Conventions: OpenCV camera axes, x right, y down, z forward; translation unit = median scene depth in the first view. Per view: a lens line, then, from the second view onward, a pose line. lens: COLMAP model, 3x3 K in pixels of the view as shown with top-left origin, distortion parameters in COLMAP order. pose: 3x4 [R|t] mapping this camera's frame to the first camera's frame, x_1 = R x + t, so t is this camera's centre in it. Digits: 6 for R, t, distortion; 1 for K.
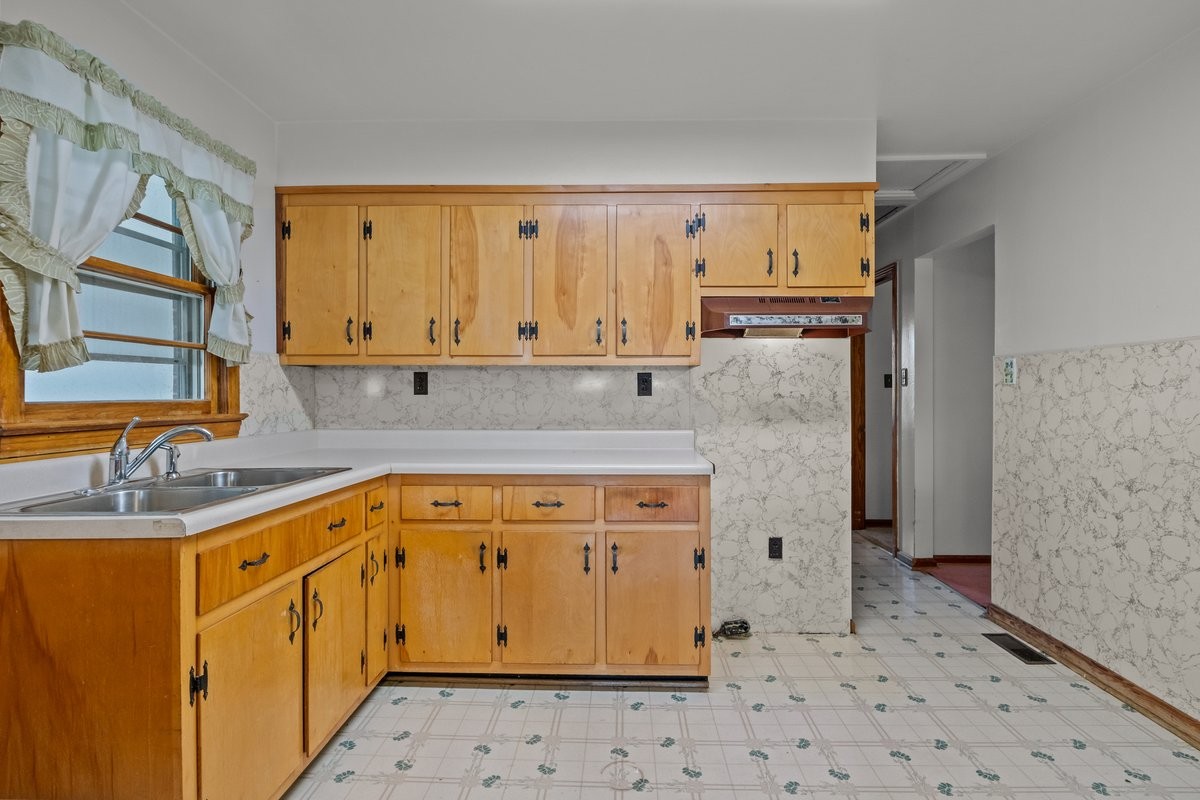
lens RADIAL K [[603.3, 0, 599.6], [0, 603.3, 393.4], [0, 0, 1]] dist [-0.007545, 0.001858]
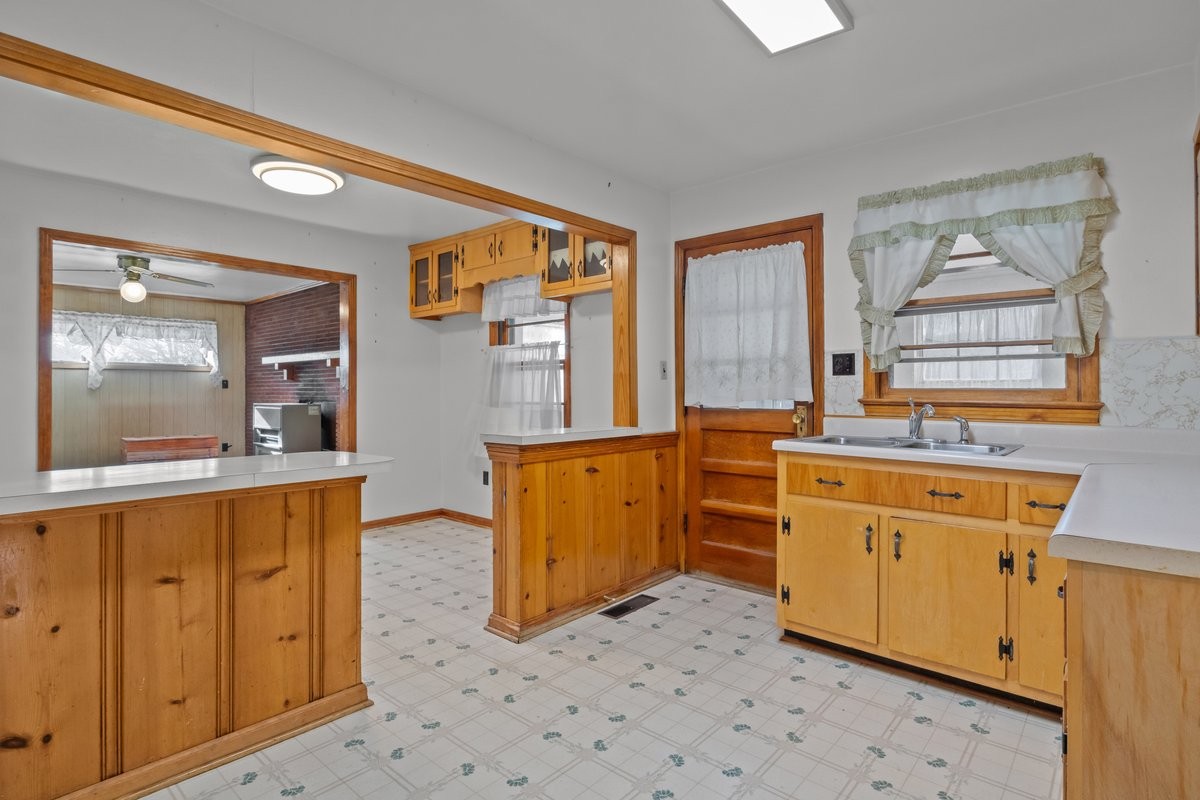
lens RADIAL K [[603.3, 0, 610.9], [0, 603.3, 392.6], [0, 0, 1]] dist [-0.007545, 0.001858]
pose [[-0.626375, 0.002613, -0.779517, 0.646279], [-0.003375, 0.999976, 0.006063, 0.012200], [0.779514, 0.006429, -0.626351, 0.910812]]
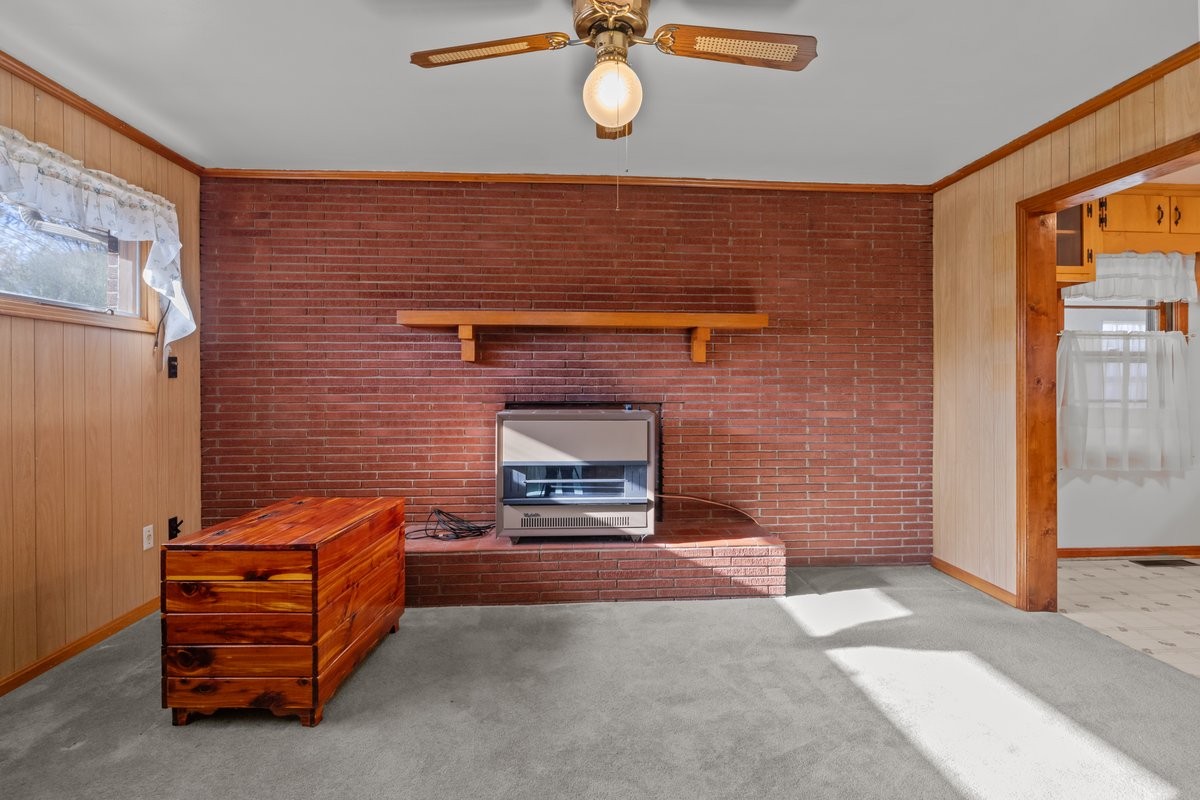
lens RADIAL K [[603.3, 0, 600.7], [0, 603.3, 390.5], [0, 0, 1]] dist [-0.007545, 0.001858]
pose [[0.103348, 0.005485, -0.994630, 0.779752], [-0.006224, 0.999969, 0.004867, 0.030606], [0.994626, 0.005687, 0.103379, -1.891541]]
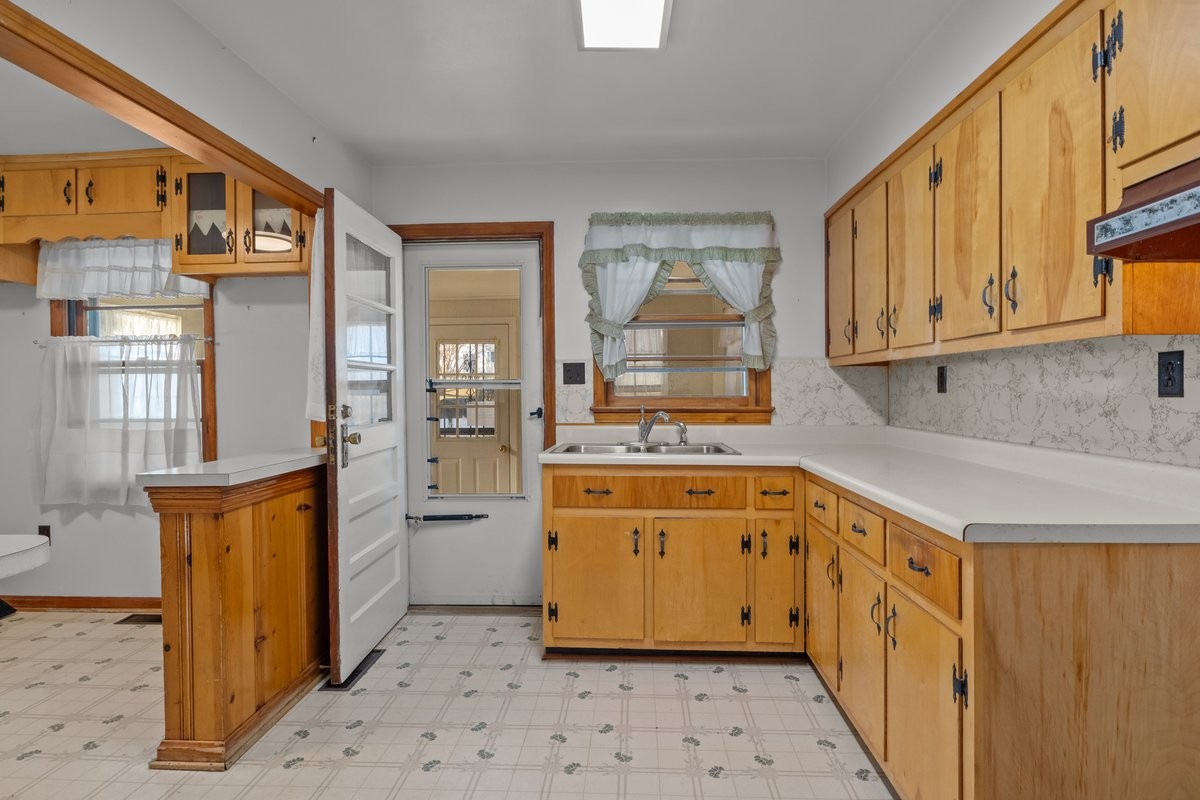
lens RADIAL K [[603.3, 0, 604.8], [0, 603.3, 399.4], [0, 0, 1]] dist [-0.007545, 0.001858]
pose [[-0.008358, 0.015523, -0.999845, 0.649303], [0.003850, 0.999873, 0.015492, -0.004000], [0.999958, -0.003720, -0.008417, 0.598095]]
